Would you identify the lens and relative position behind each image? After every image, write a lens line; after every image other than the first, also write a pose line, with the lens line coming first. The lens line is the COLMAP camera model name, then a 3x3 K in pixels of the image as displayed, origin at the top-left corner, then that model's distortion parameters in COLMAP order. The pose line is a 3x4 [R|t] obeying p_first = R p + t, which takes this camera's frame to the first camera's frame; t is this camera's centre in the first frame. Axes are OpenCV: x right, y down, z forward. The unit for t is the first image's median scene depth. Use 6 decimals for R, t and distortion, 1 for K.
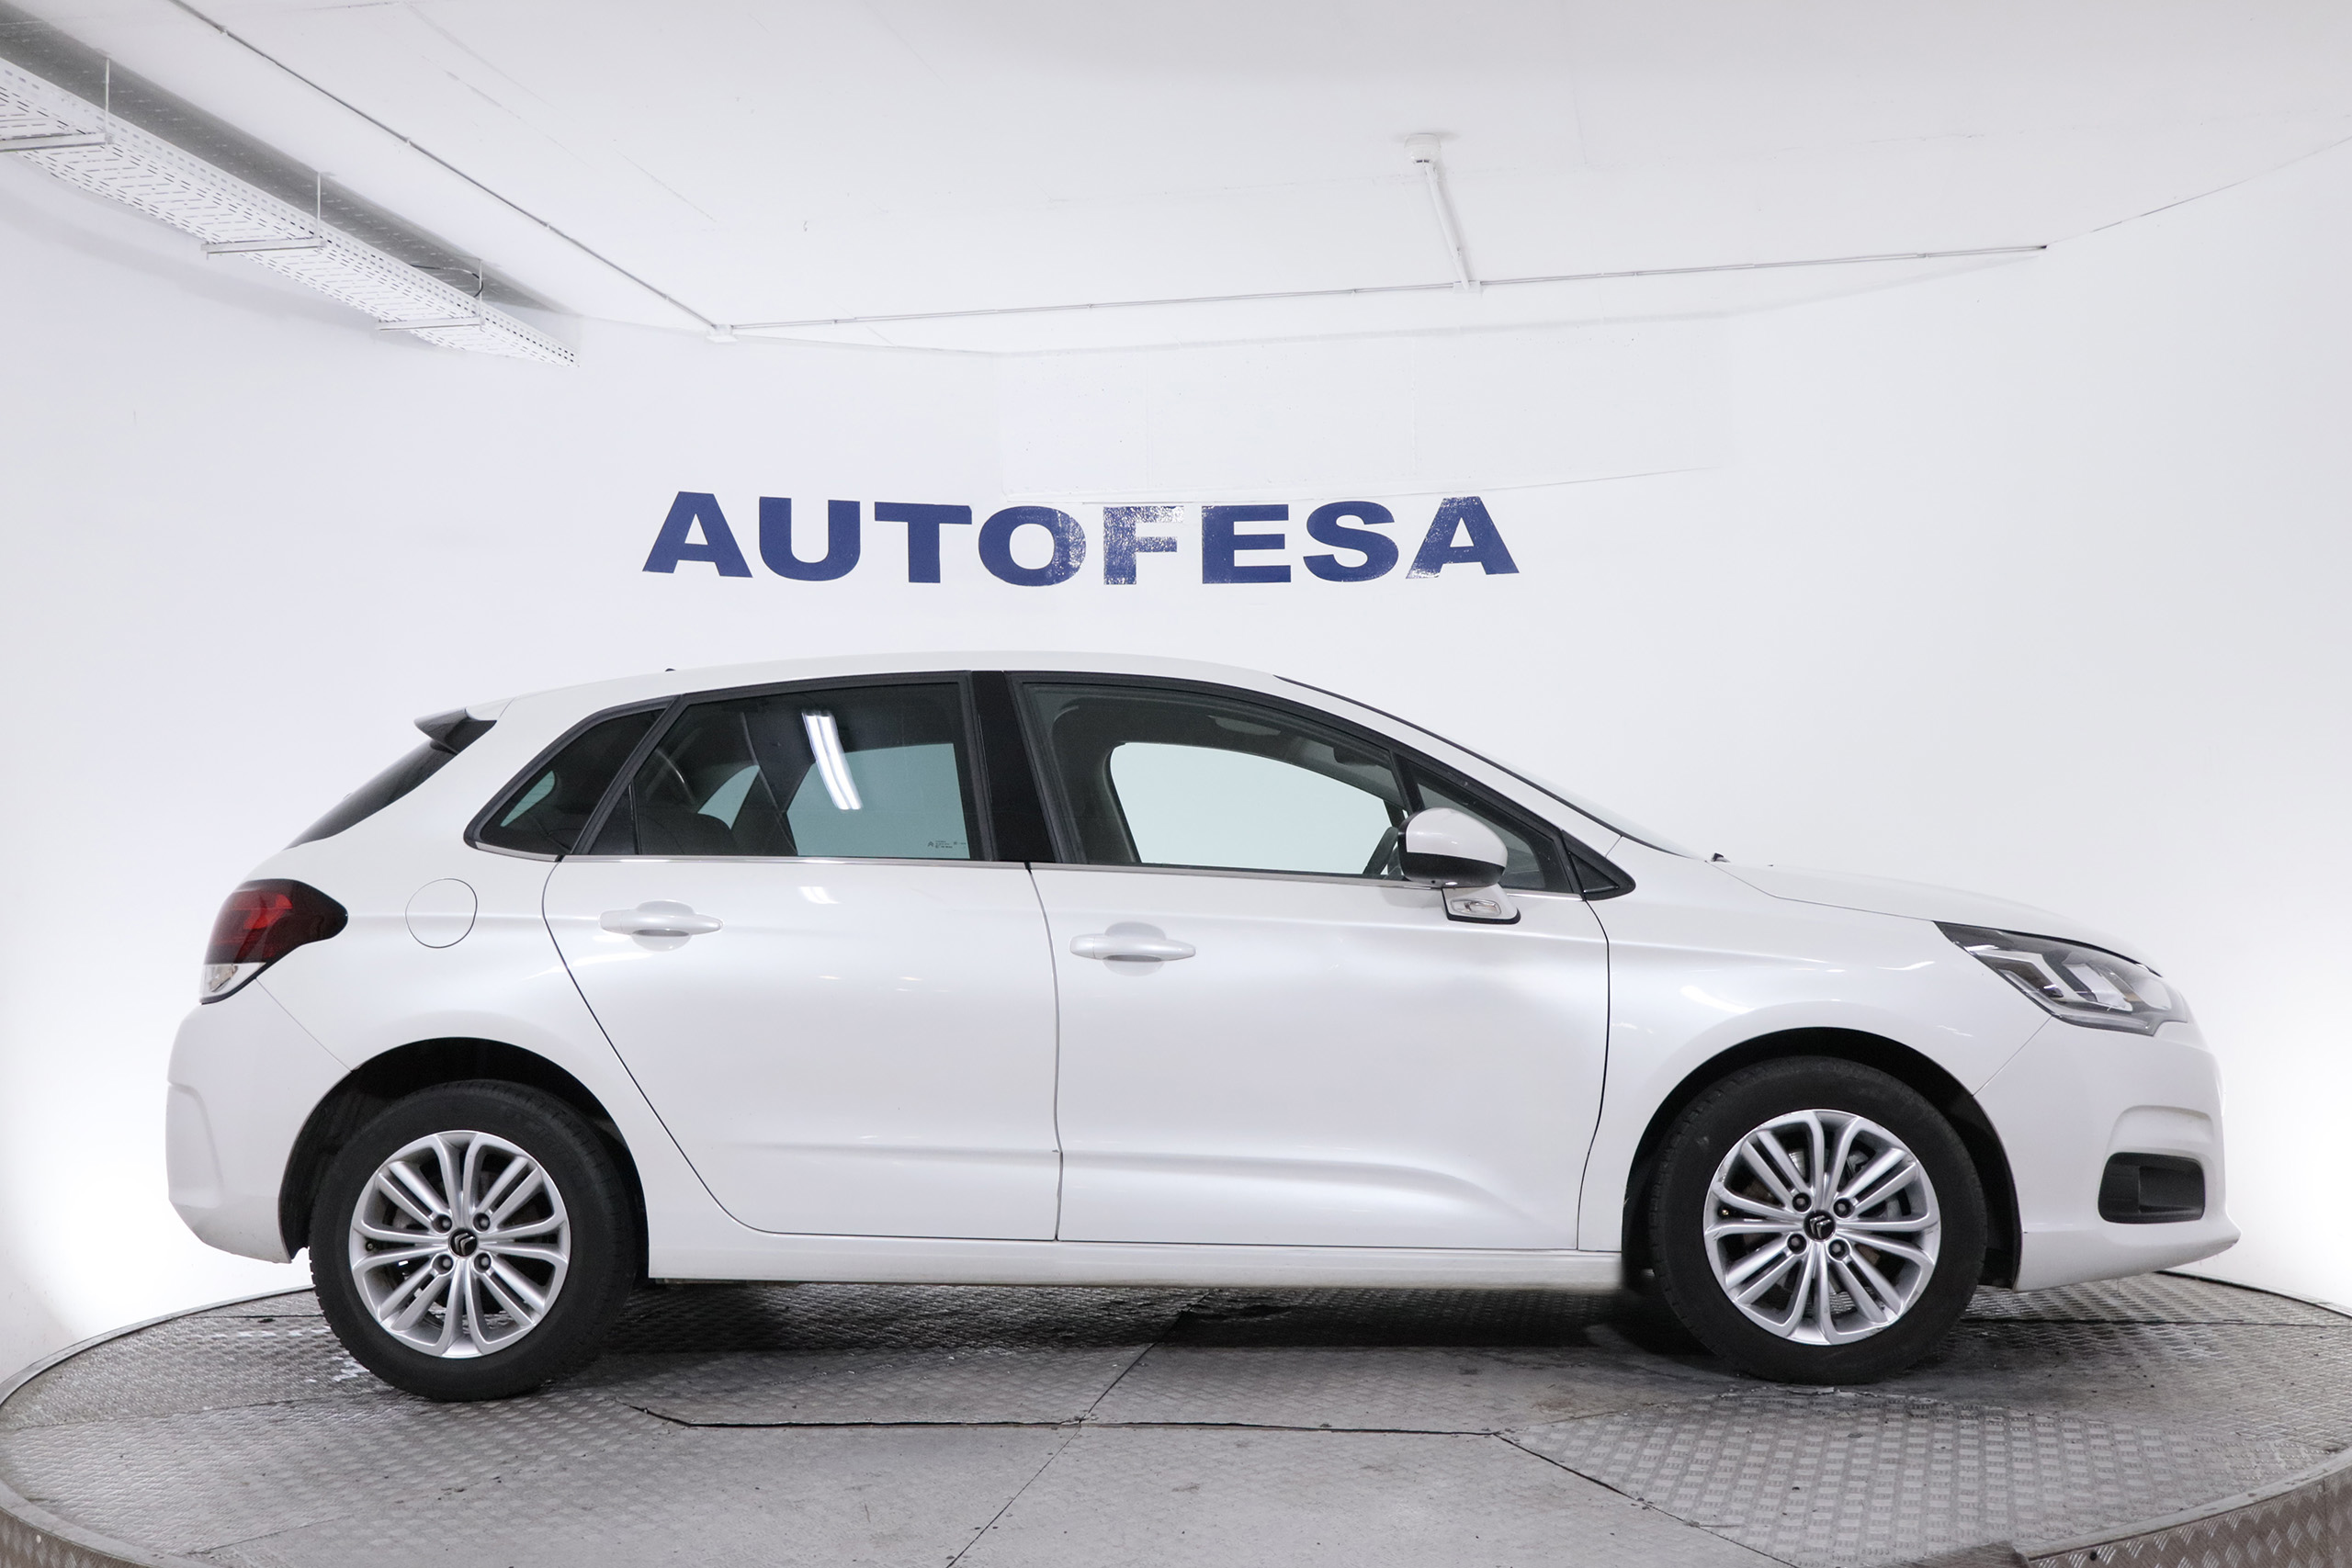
lens RADIAL K [[2726.5, 0, 1176.0], [0, 2726.5, 784.0], [0, 0, 1]] dist [0.020902, -0.011080]
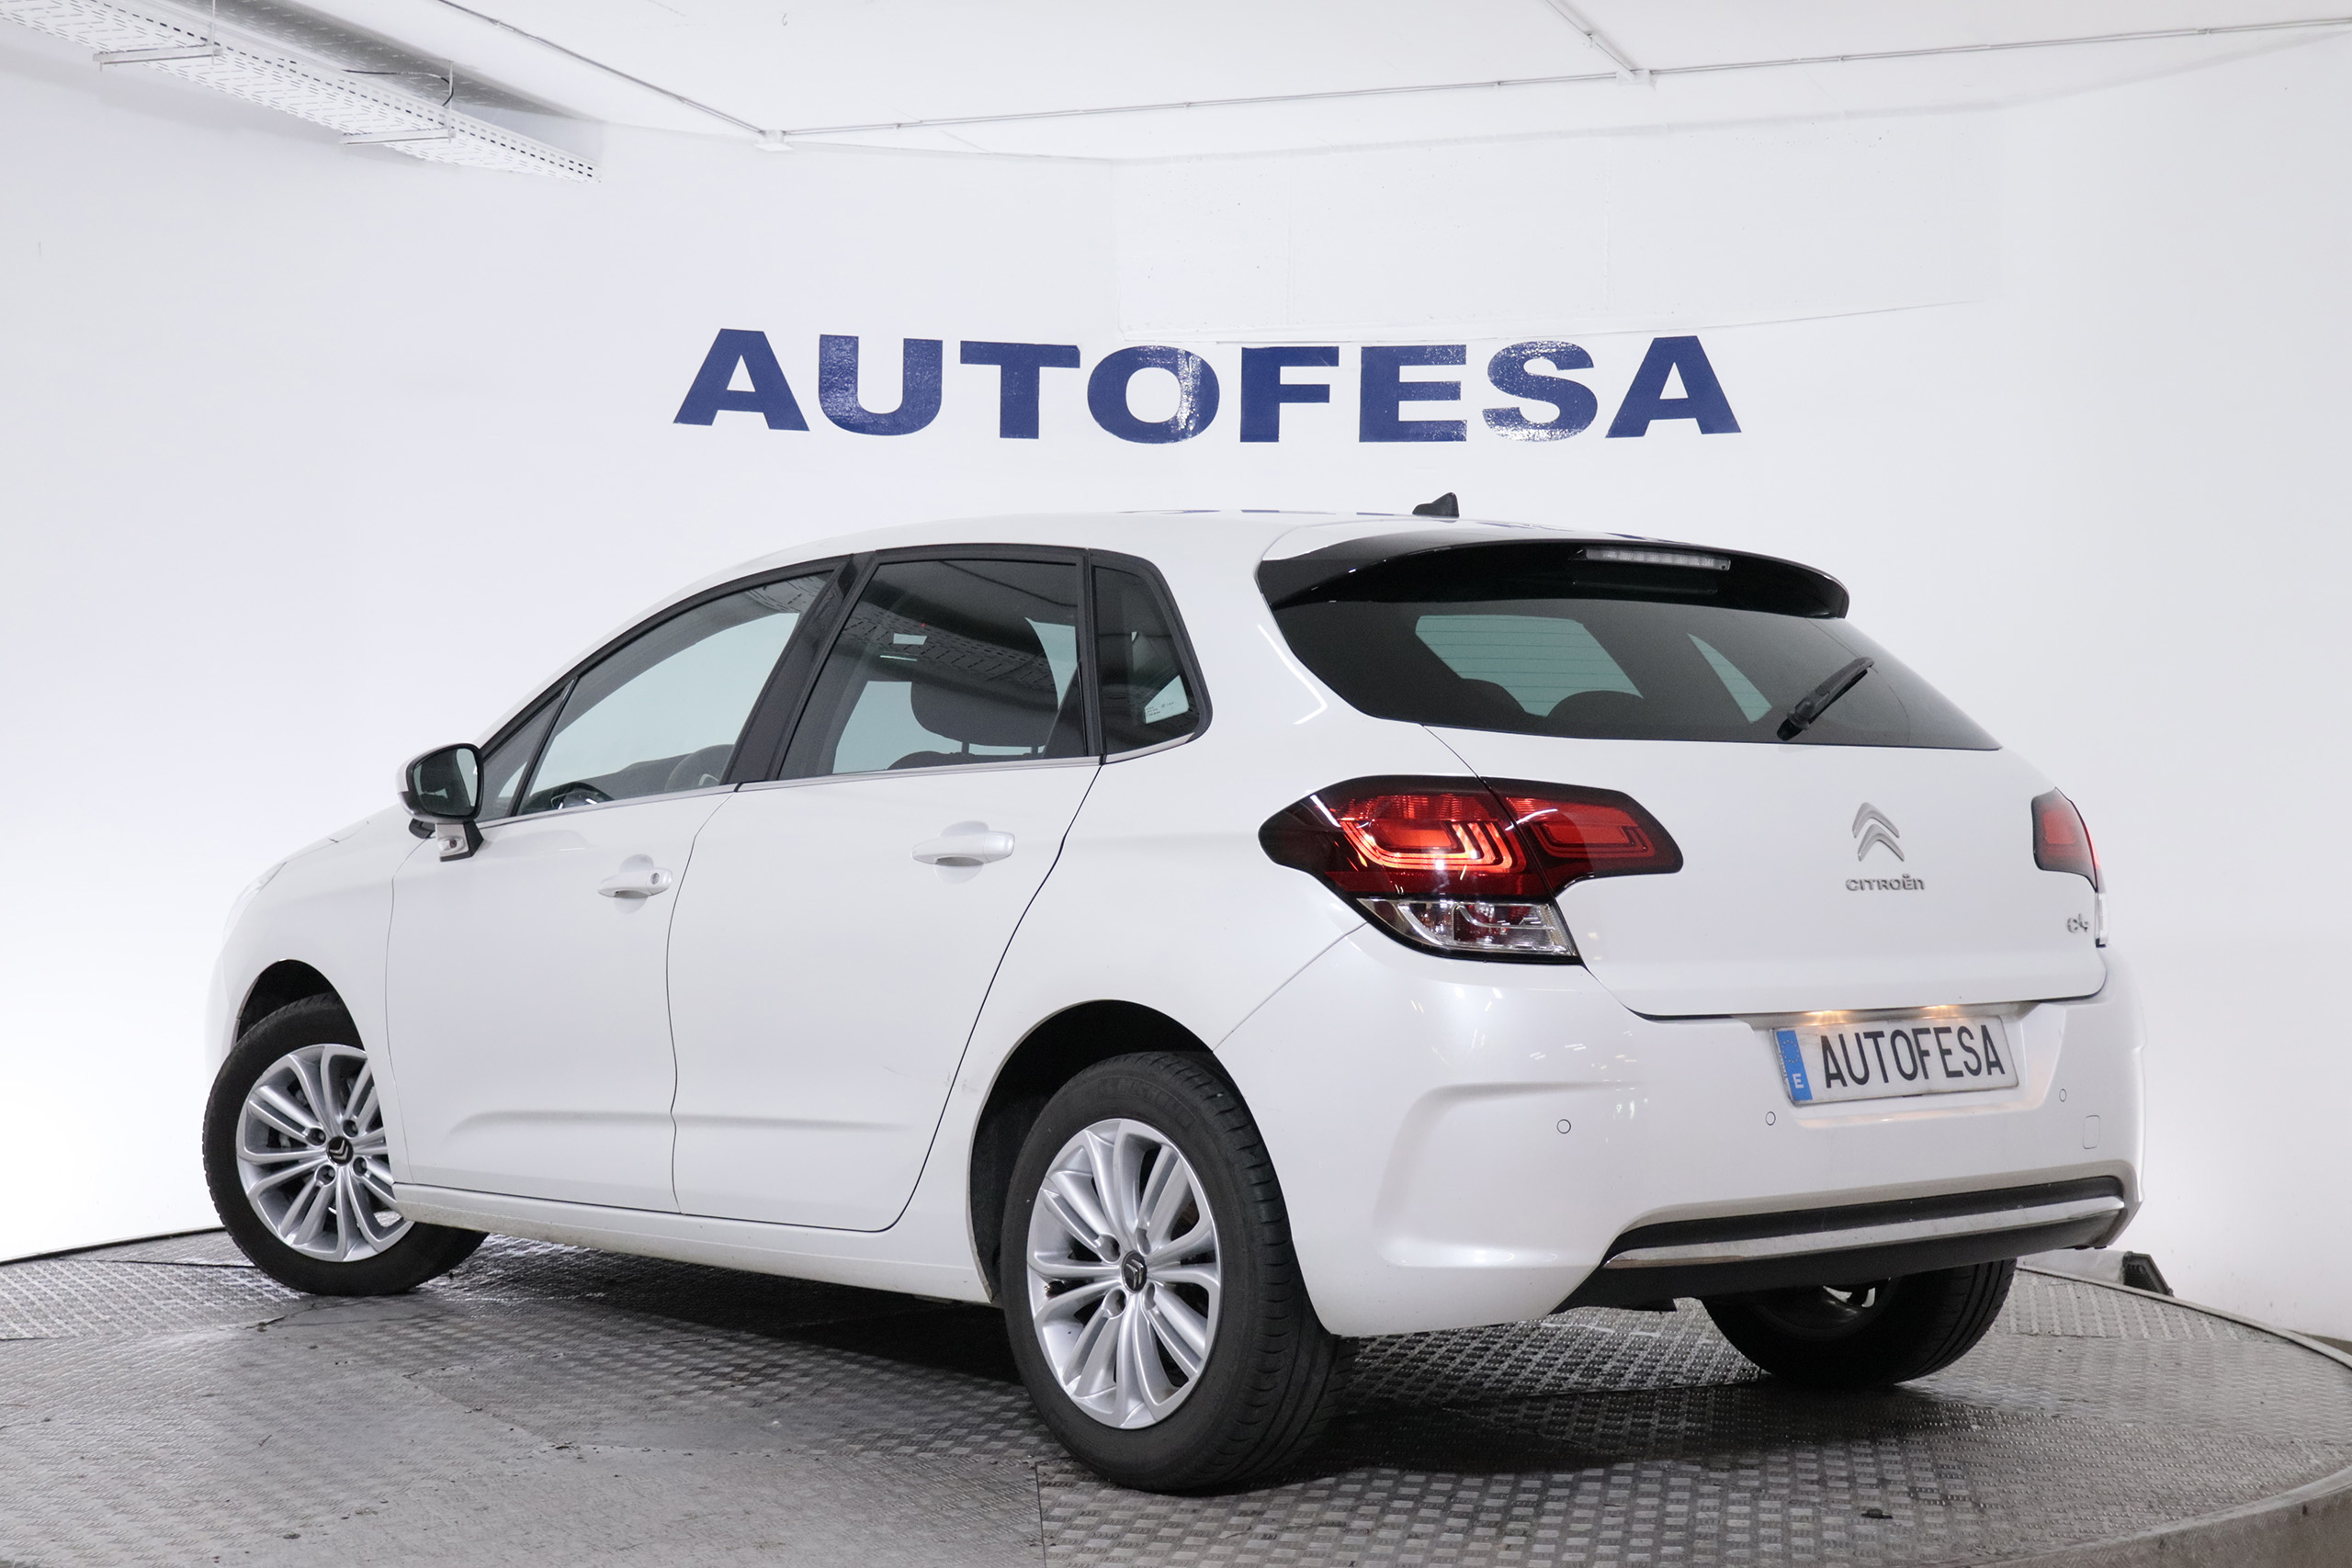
lens RADIAL K [[3452.5, 0, 1176.0], [0, 3452.5, 784.0], [0, 0, 1]] dist [0.015486, -0.030527]
pose [[0.980992, 0.027642, -0.192070, 0.171924], [-0.021325, 0.999164, 0.034878, -0.006607], [0.192874, -0.030119, 0.980761, -0.029732]]
